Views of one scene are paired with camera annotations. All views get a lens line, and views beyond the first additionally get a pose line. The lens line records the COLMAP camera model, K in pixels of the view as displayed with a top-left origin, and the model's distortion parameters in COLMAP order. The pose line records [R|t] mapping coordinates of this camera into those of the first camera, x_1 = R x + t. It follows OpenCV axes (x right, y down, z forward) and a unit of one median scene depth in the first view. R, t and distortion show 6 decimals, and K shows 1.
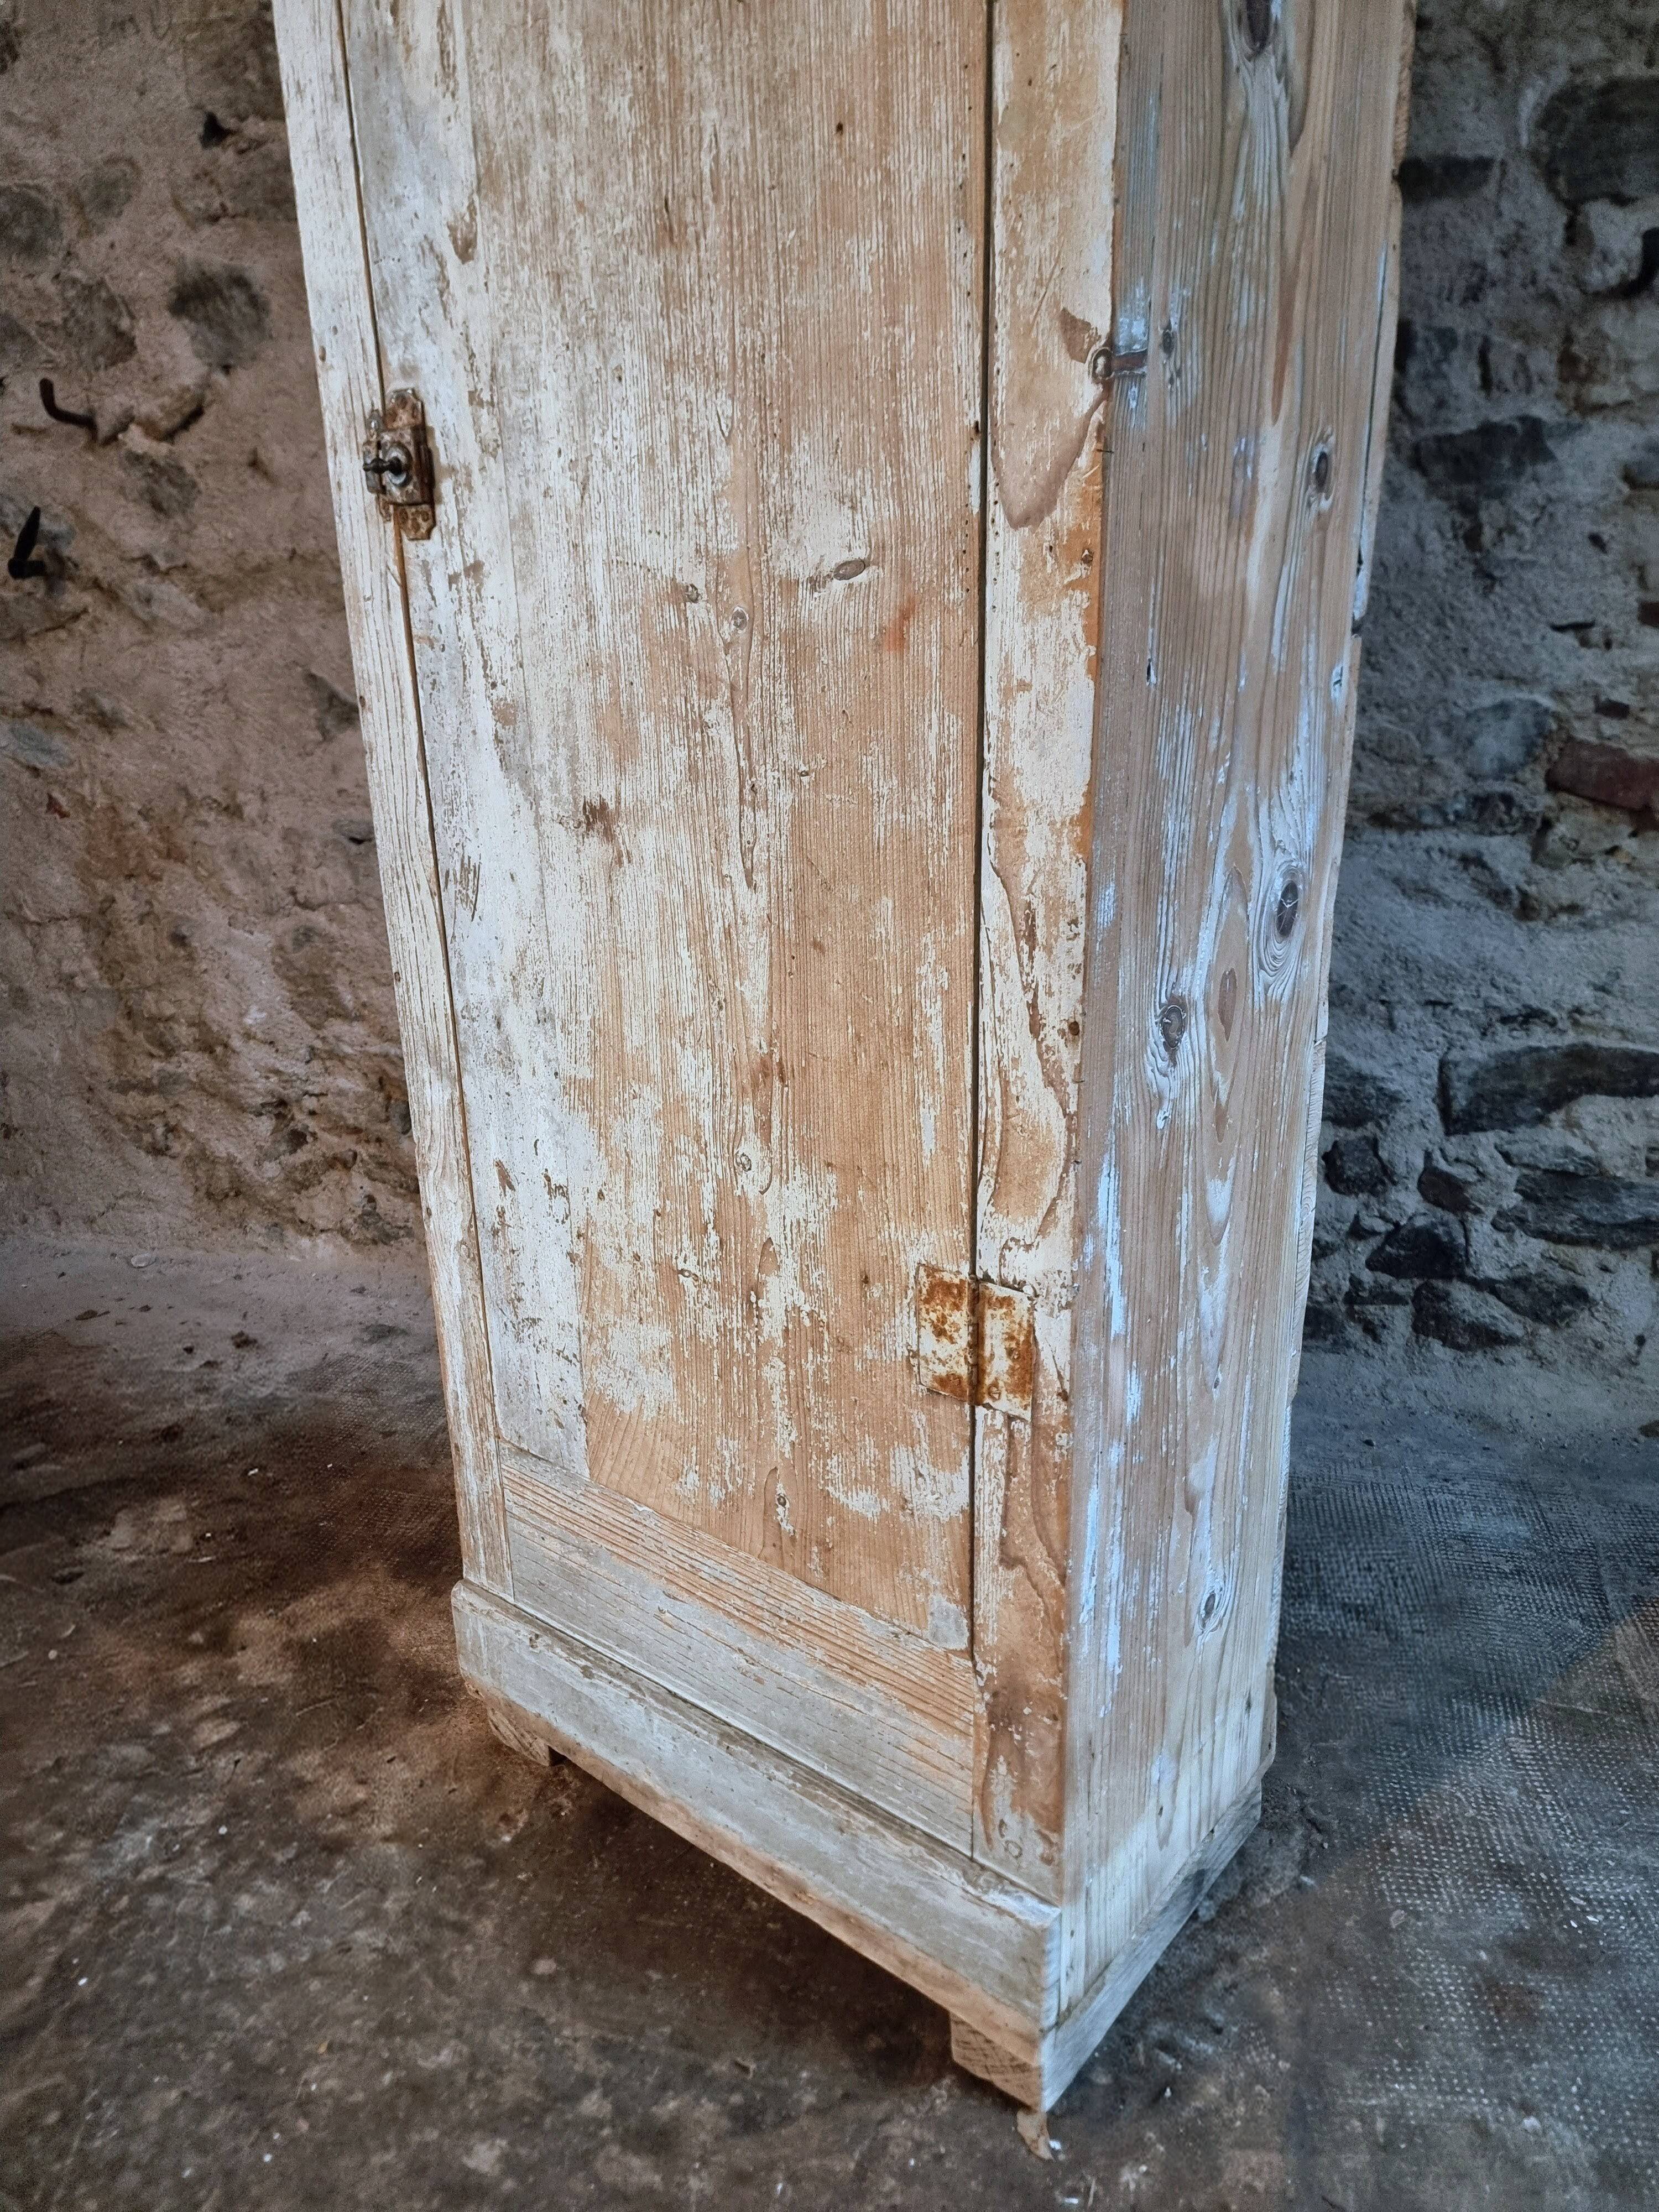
lens RADIAL K [[1530.3, 0, 821.5], [0, 1530.3, 1121.6], [0, 0, 1]] dist [0.066418, -0.069879]
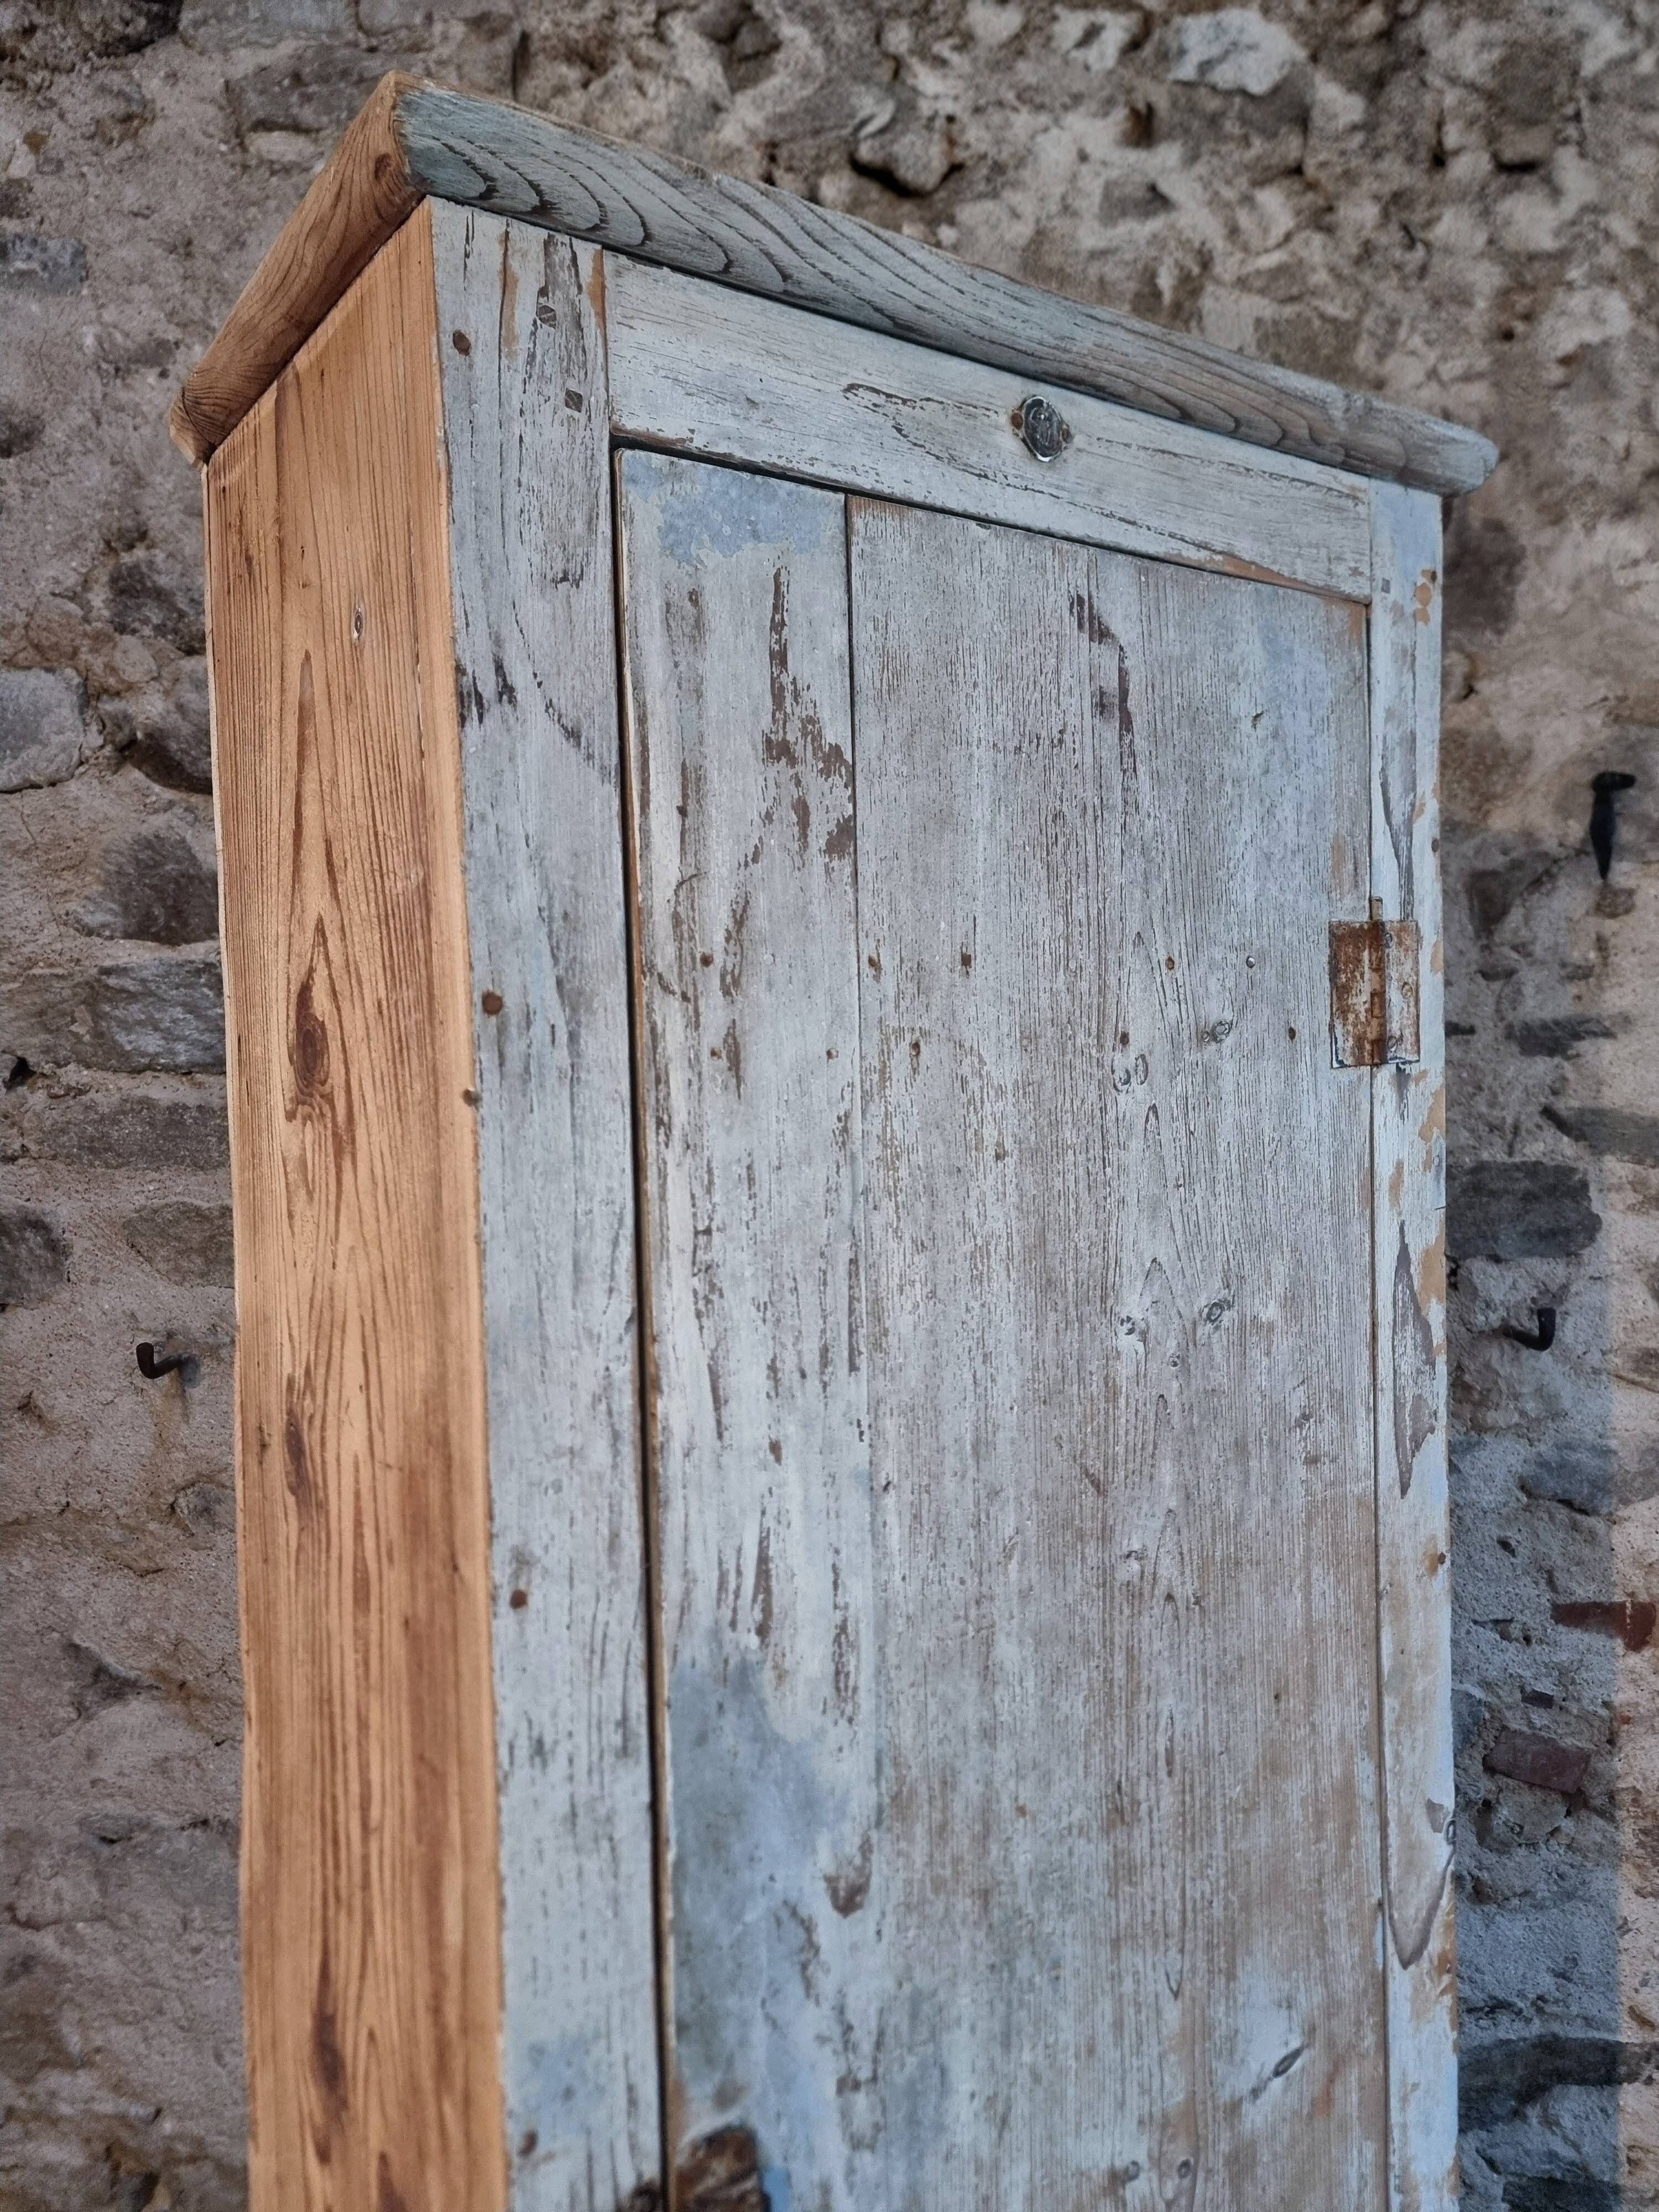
lens RADIAL K [[1538.0, 0, 814.3], [0, 1538.0, 1120.6], [0, 0, 1]] dist [0.079202, -0.064942]
pose [[0.300722, -0.032444, 0.953160, -0.890417], [0.333788, 0.939792, -0.073321, -0.825851], [-0.893393, 0.340203, 0.293445, 0.647318]]
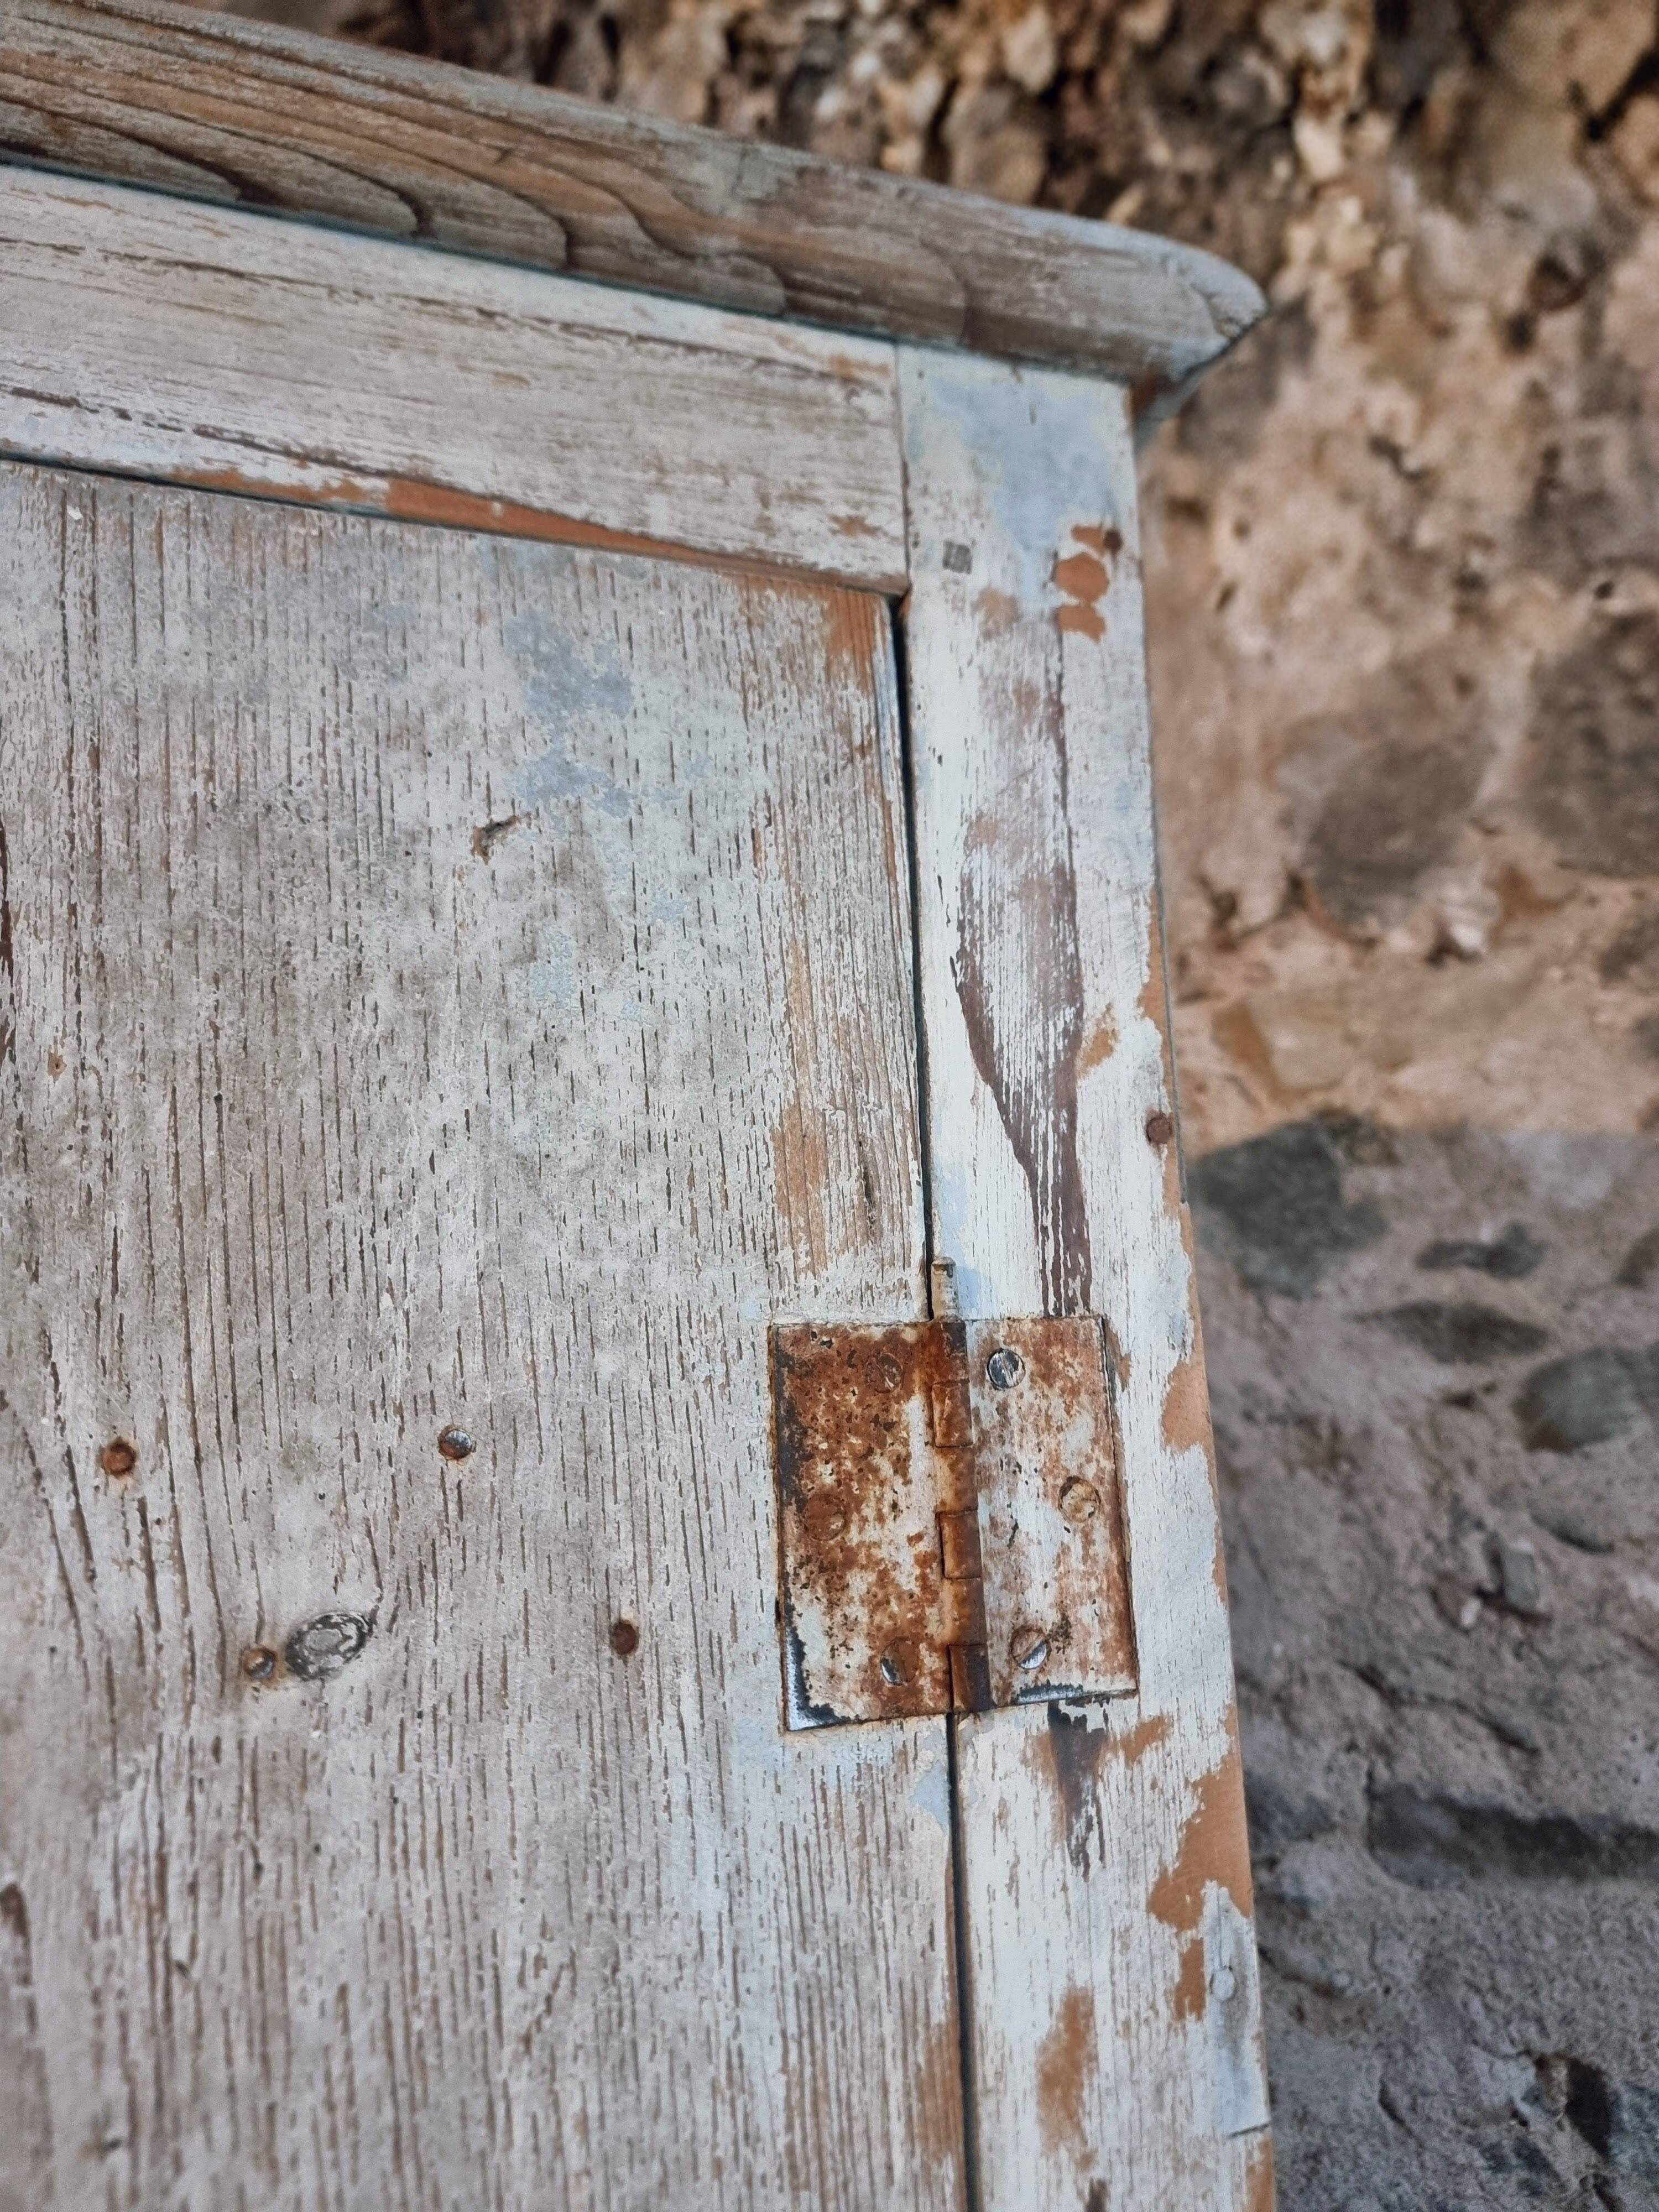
lens RADIAL K [[1561.0, 0, 818.4], [0, 1561.0, 1137.8], [0, 0, 1]] dist [0.052372, -0.063682]
pose [[0.560129, 0.170513, 0.810667, -0.237802], [0.290022, 0.876292, -0.384707, -0.800913], [-0.775978, 0.450597, 0.441384, 0.429876]]
